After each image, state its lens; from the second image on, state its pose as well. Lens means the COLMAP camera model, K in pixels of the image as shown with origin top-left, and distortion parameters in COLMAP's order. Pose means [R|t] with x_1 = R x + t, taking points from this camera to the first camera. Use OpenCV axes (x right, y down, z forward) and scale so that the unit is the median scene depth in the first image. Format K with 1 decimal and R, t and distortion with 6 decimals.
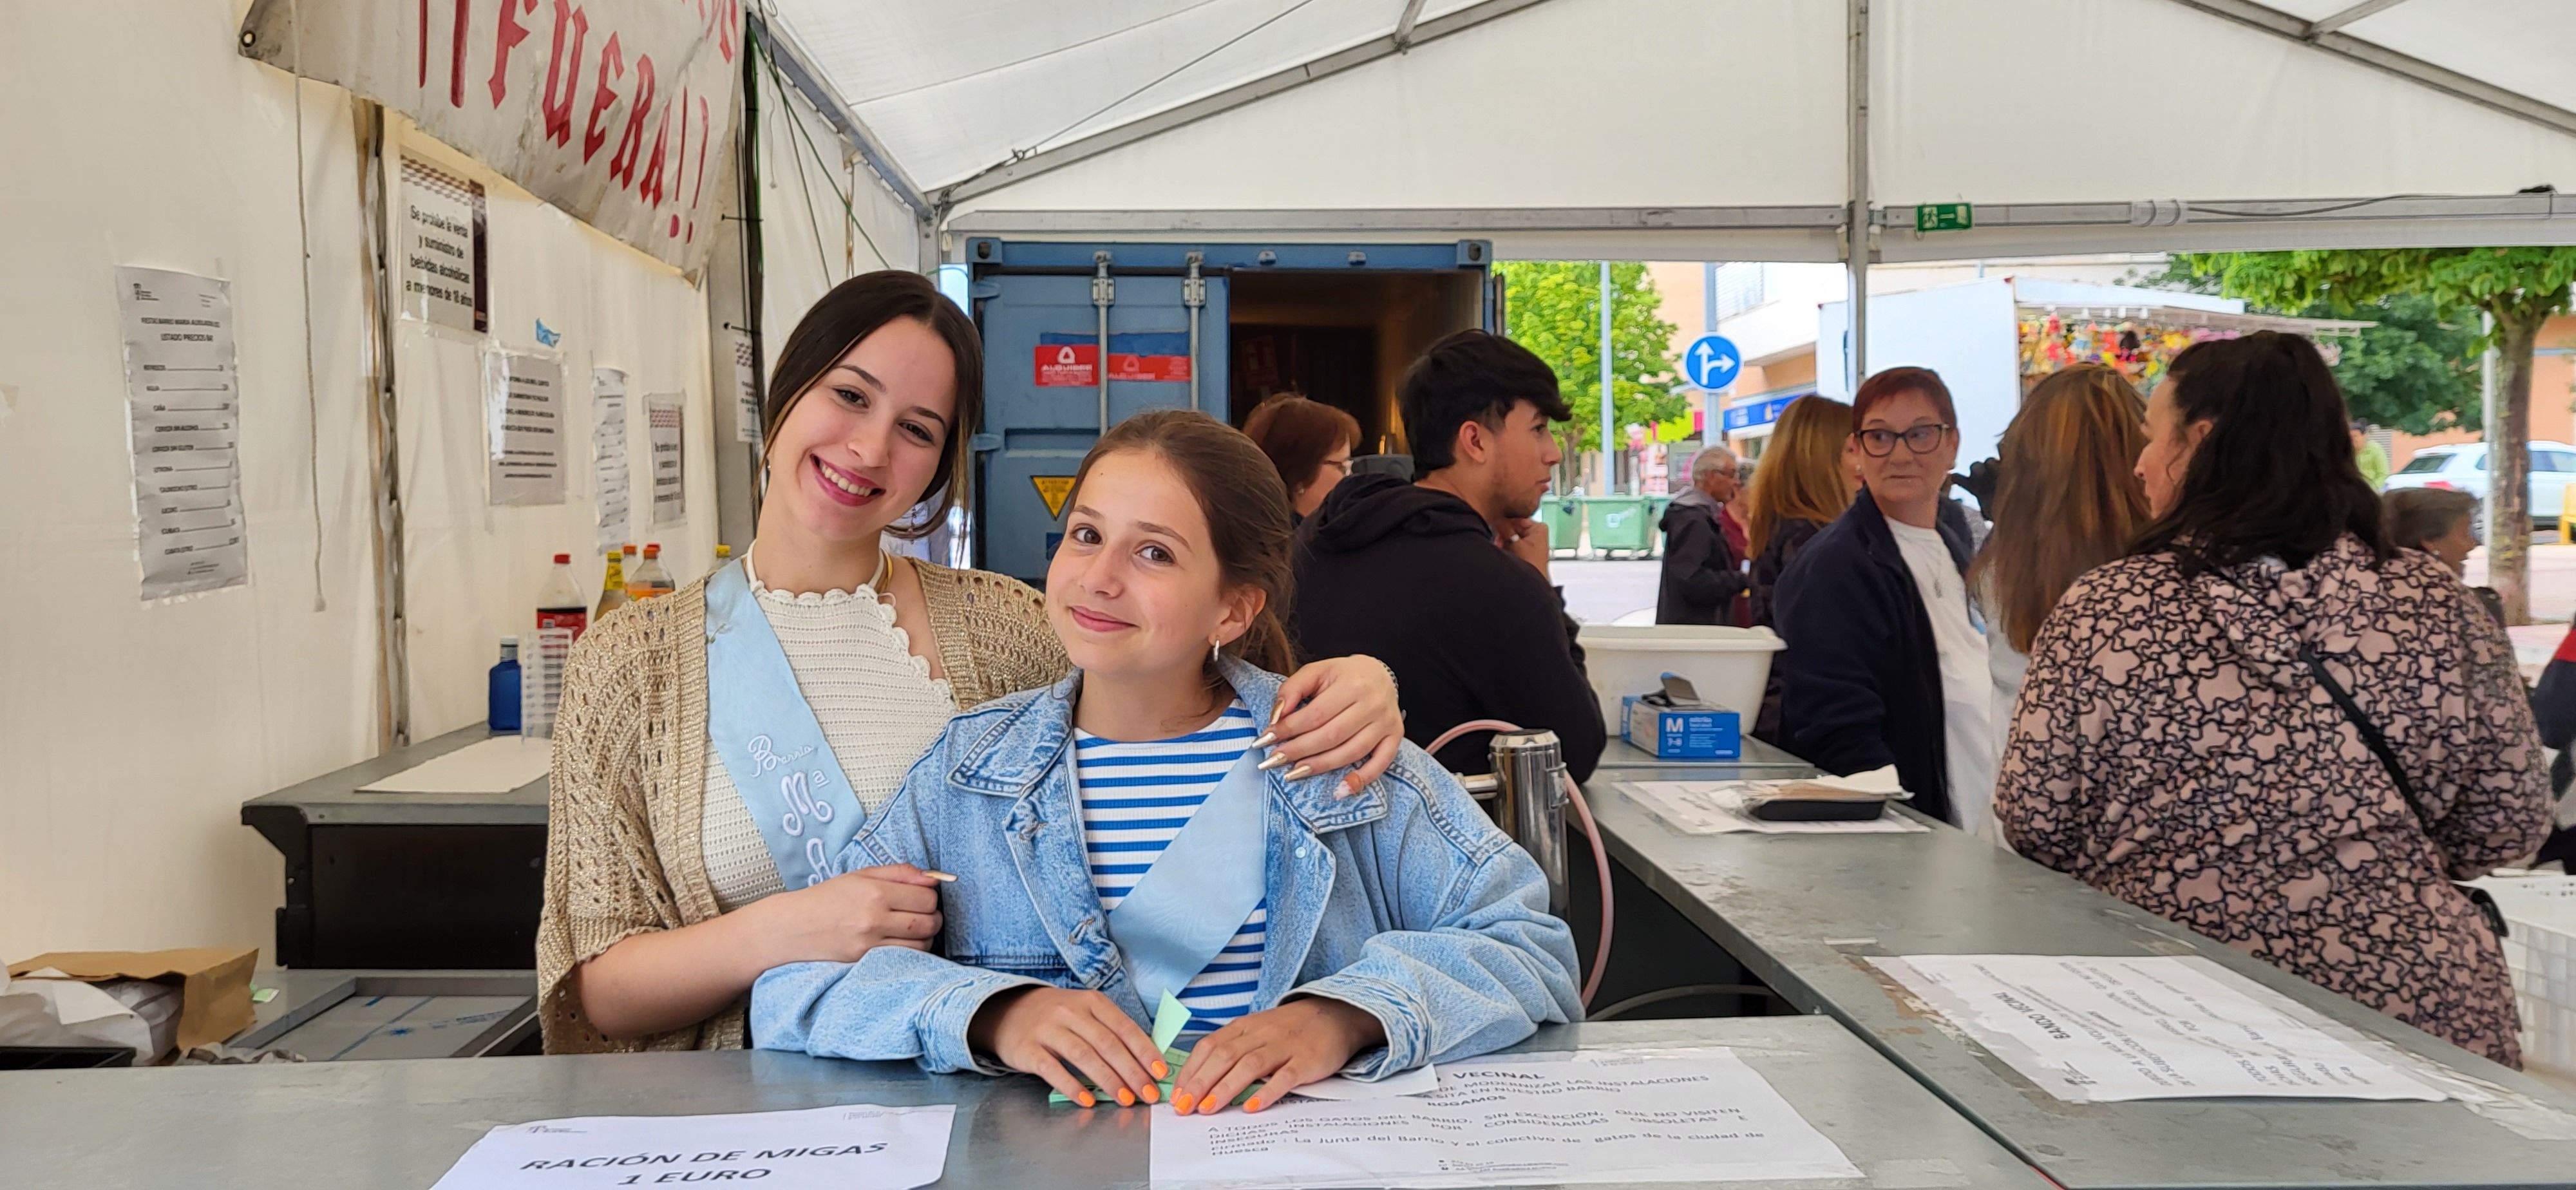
lens RADIAL K [[2020.8, 0, 1311.3], [0, 2020.8, 617.7], [0, 0, 1]] dist [0.033240, -0.033098]
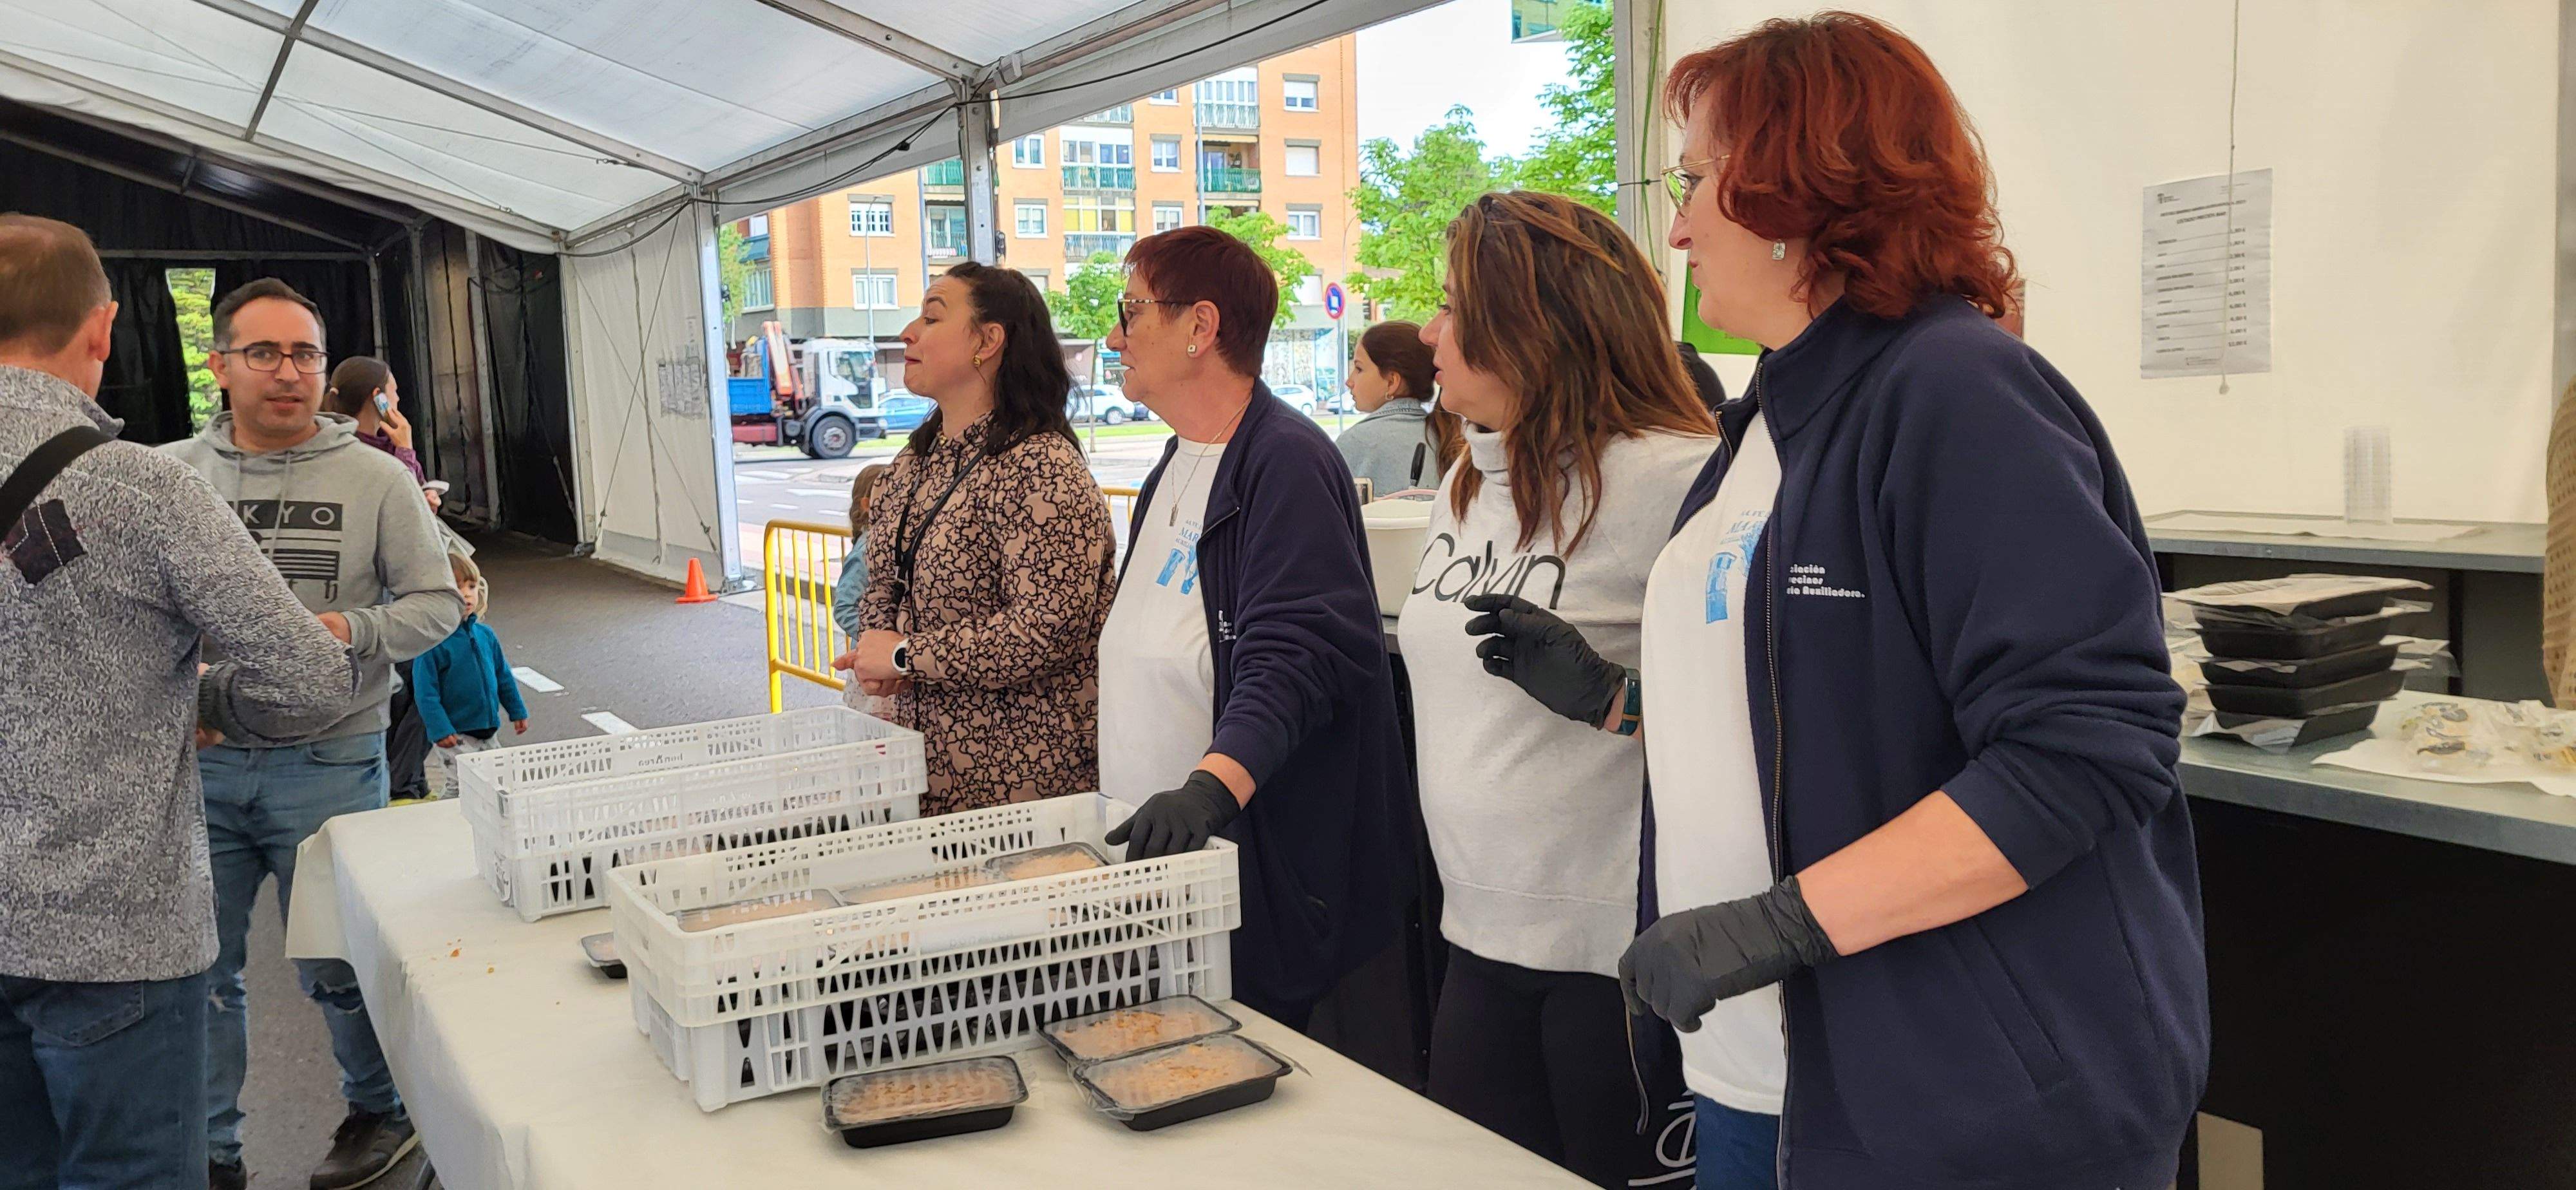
lens RADIAL K [[1940.7, 0, 1311.5], [0, 1940.7, 597.2], [0, 0, 1]] dist [0.043641, -0.036194]
pose [[-0.878525, 0.105726, -0.465850, 0.231054], [0.025060, 0.984058, 0.176074, -0.037267], [0.477039, 0.143011, -0.867169, 0.577459]]
